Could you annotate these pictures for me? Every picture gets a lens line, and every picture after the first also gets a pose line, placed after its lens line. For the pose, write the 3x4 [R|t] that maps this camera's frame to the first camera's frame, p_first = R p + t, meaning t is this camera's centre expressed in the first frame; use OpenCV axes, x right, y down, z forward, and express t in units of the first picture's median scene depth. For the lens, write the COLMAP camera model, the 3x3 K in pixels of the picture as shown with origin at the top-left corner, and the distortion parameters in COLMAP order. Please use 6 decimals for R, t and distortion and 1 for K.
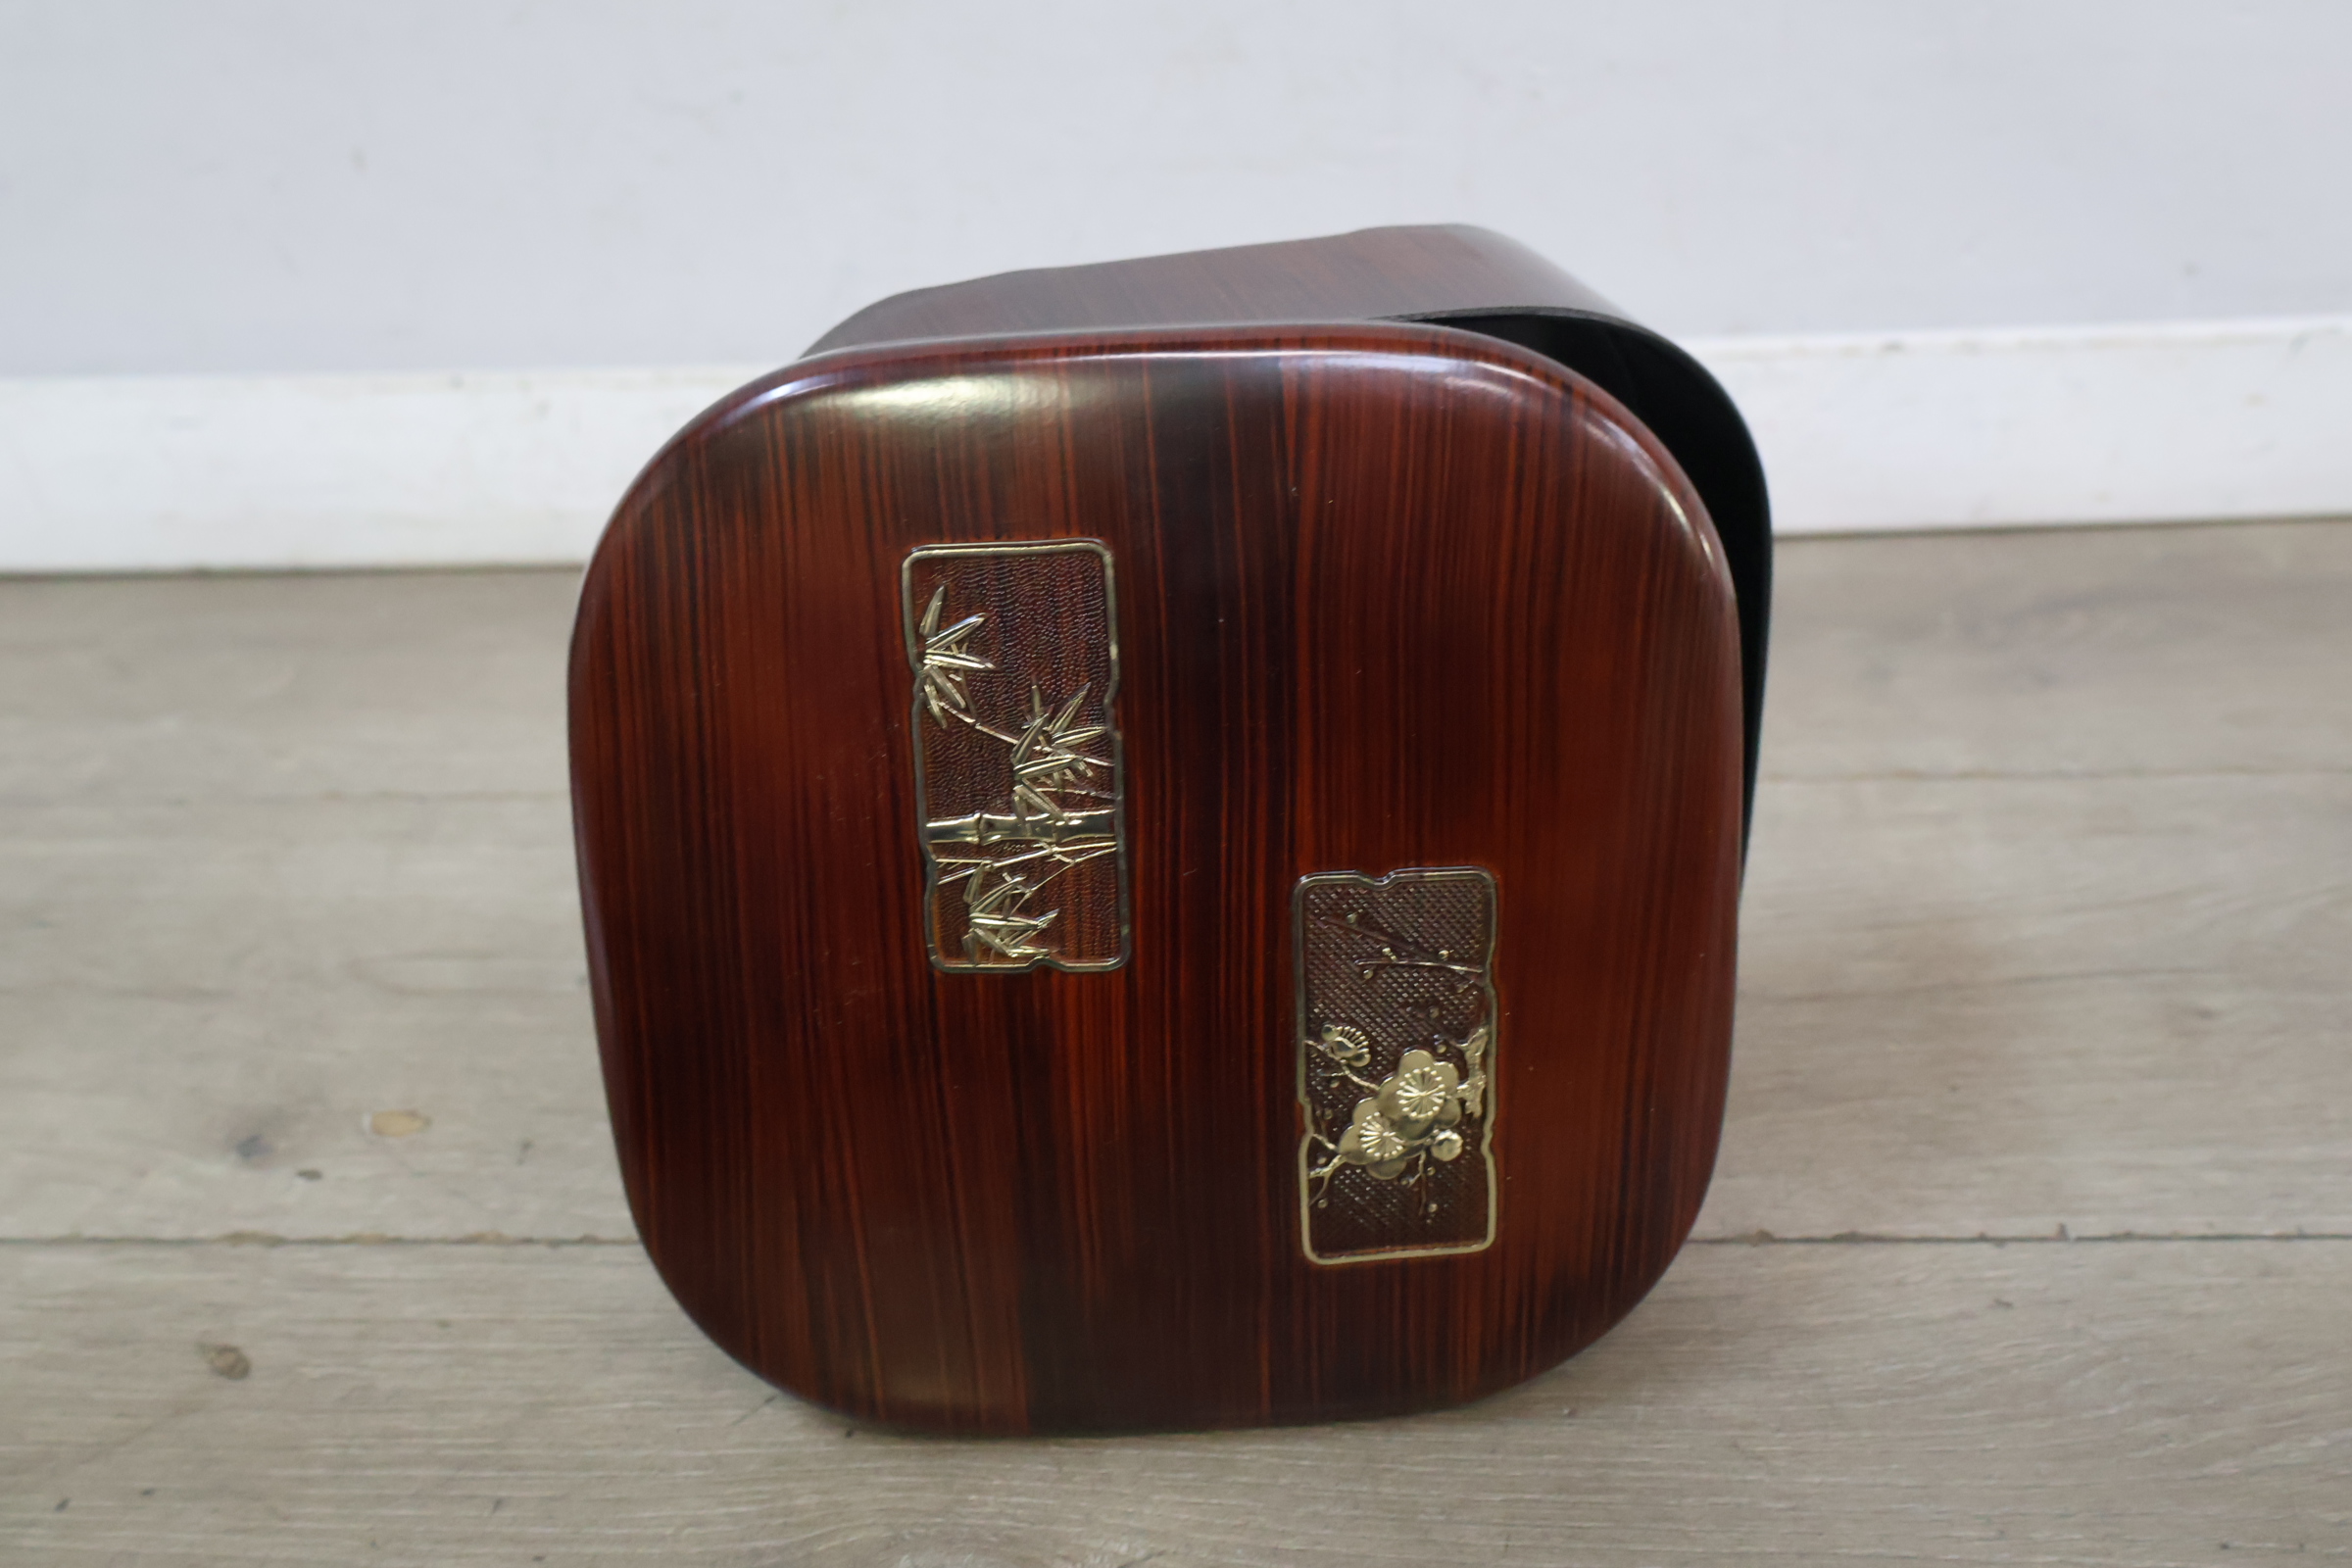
lens RADIAL K [[2207.1, 0, 1175.8], [0, 2207.1, 772.1], [0, 0, 1]] dist [0.014296, 0.000000]
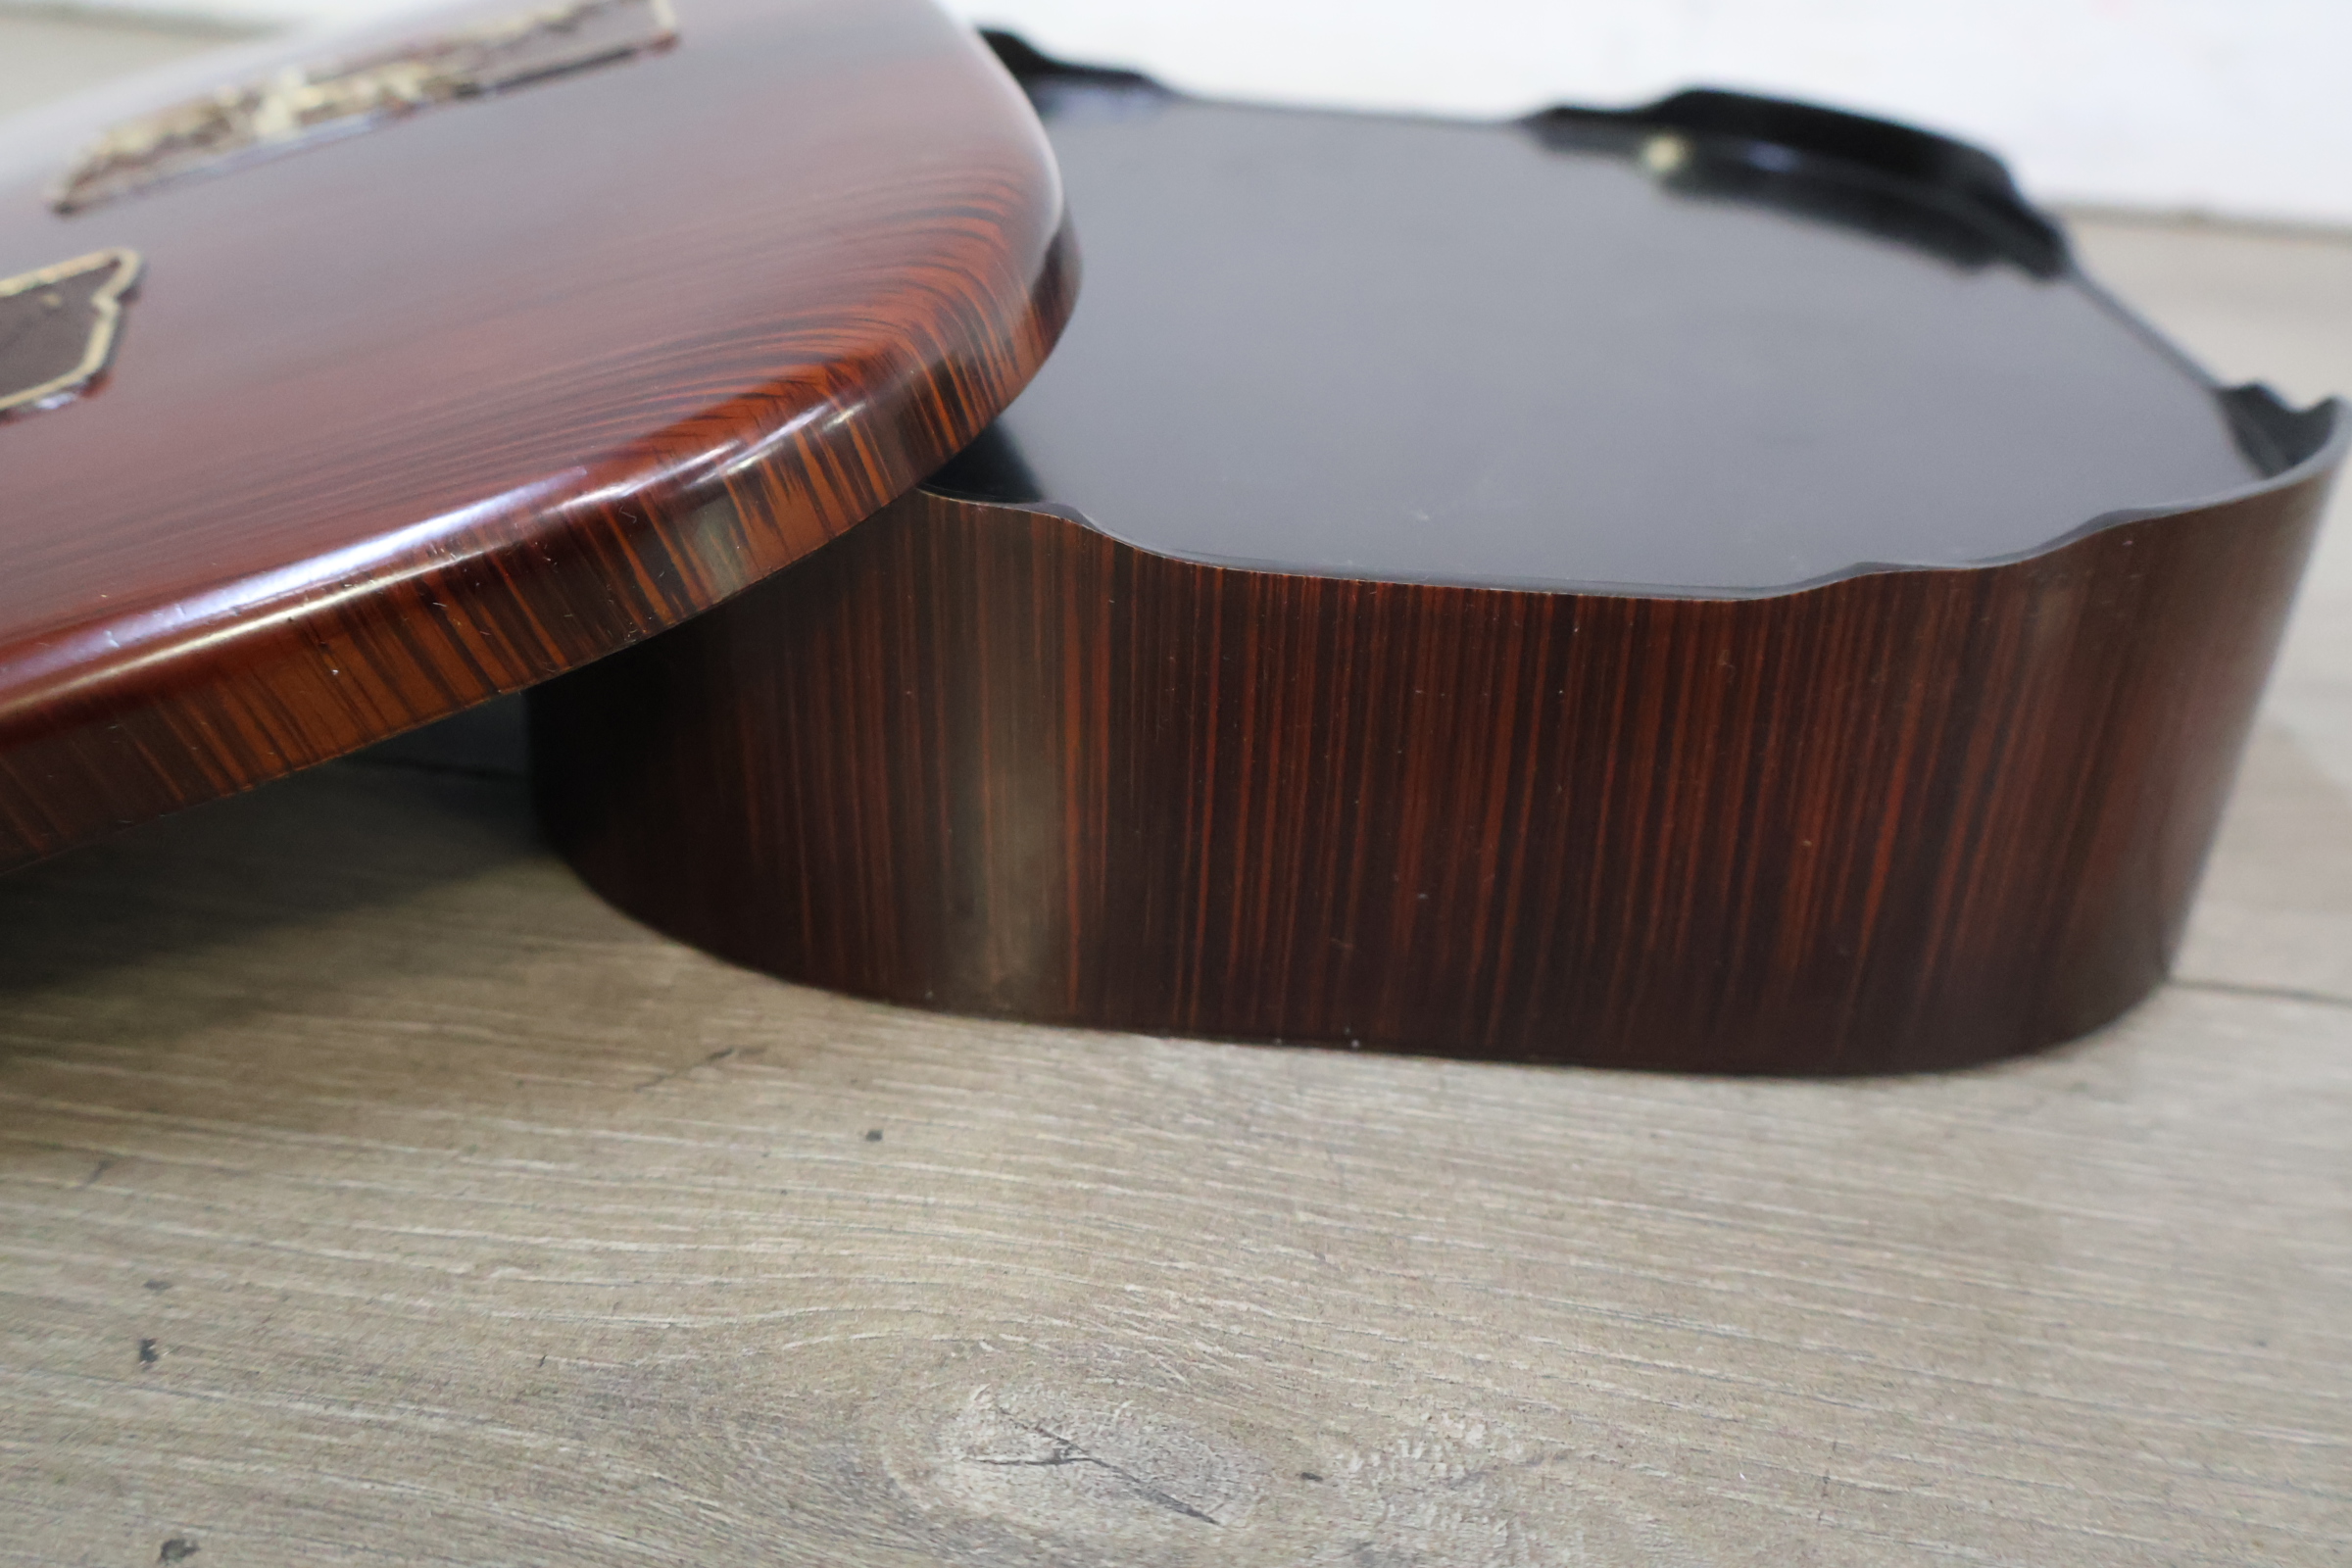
lens RADIAL K [[2213.2, 0, 1176.0], [0, 2213.2, 782.2], [0, 0, 1]] dist [0.011889, 0.000000]
pose [[0.991218, 0.132239, 0.000026, -0.087667], [-0.132237, 0.991209, -0.004309, 0.204292], [-0.000596, 0.004268, 0.999991, 0.491566]]
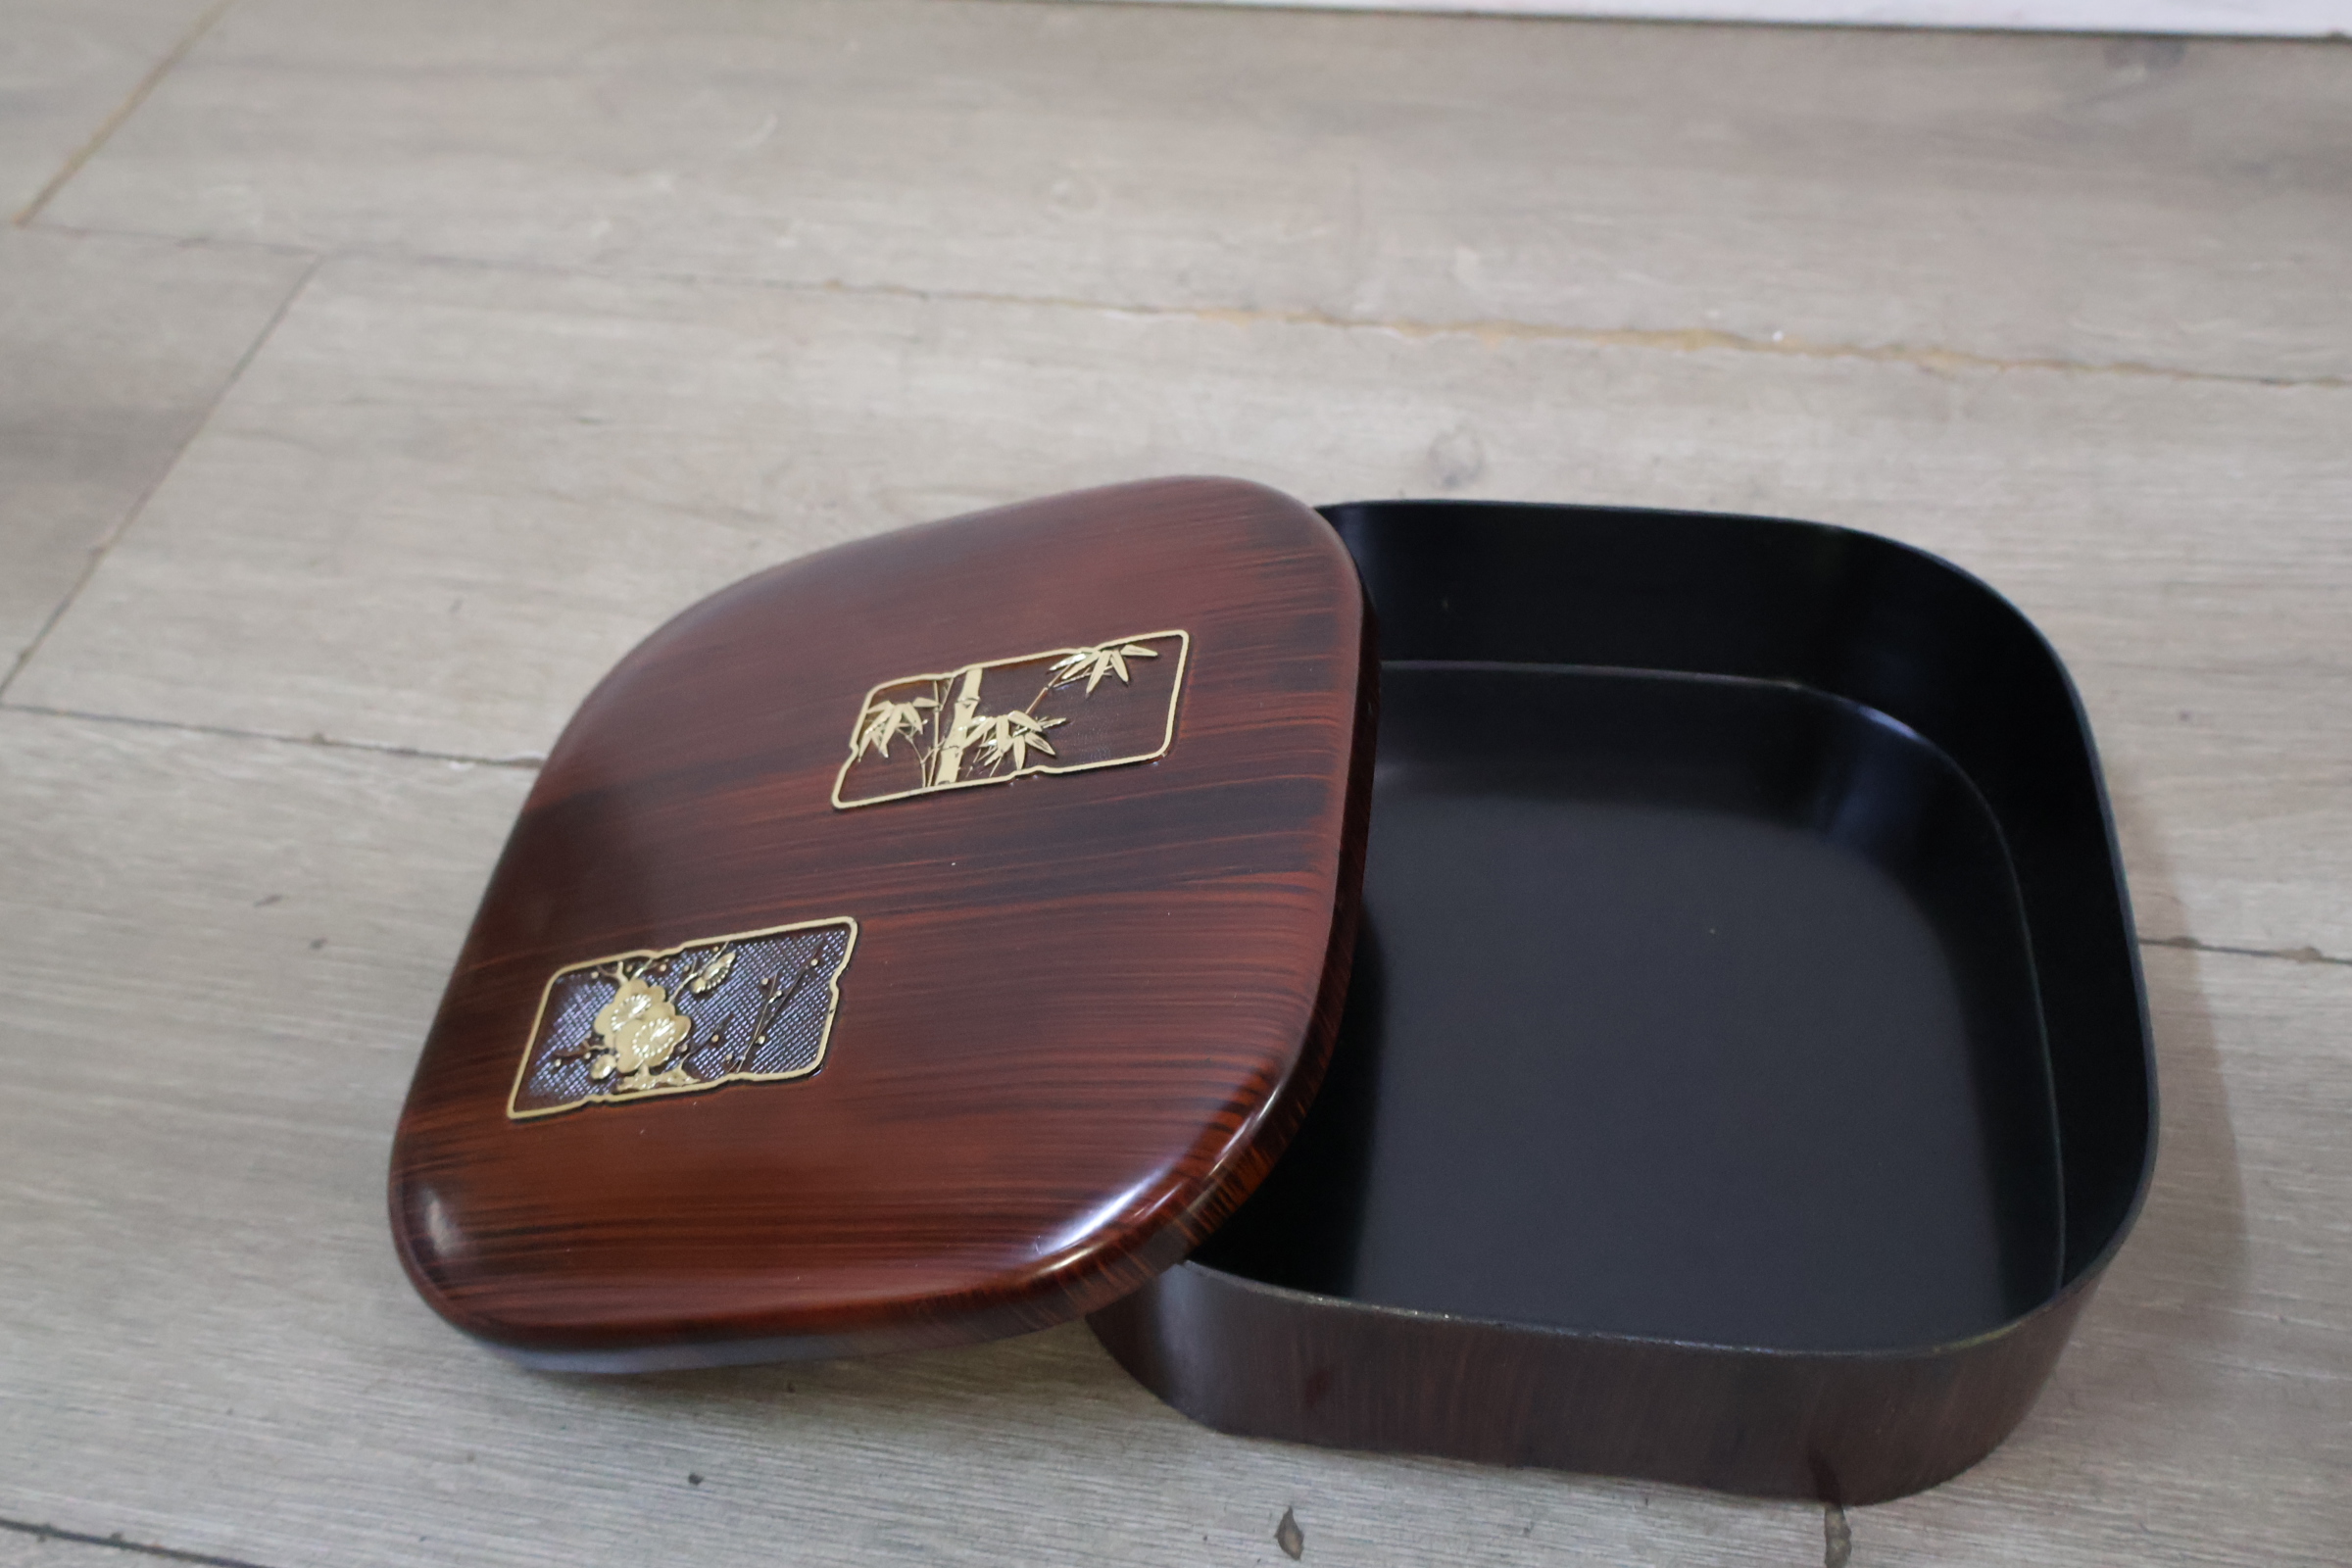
lens RADIAL K [[2207.1, 0, 1171.0], [0, 2207.1, 795.4], [0, 0, 1]] dist [0.014296, 0.000000]
pose [[0.989278, 0.093924, -0.111833, -0.142296], [-0.049775, 0.936755, 0.346428, -0.182822], [0.137298, -0.337147, 0.931387, 0.020763]]
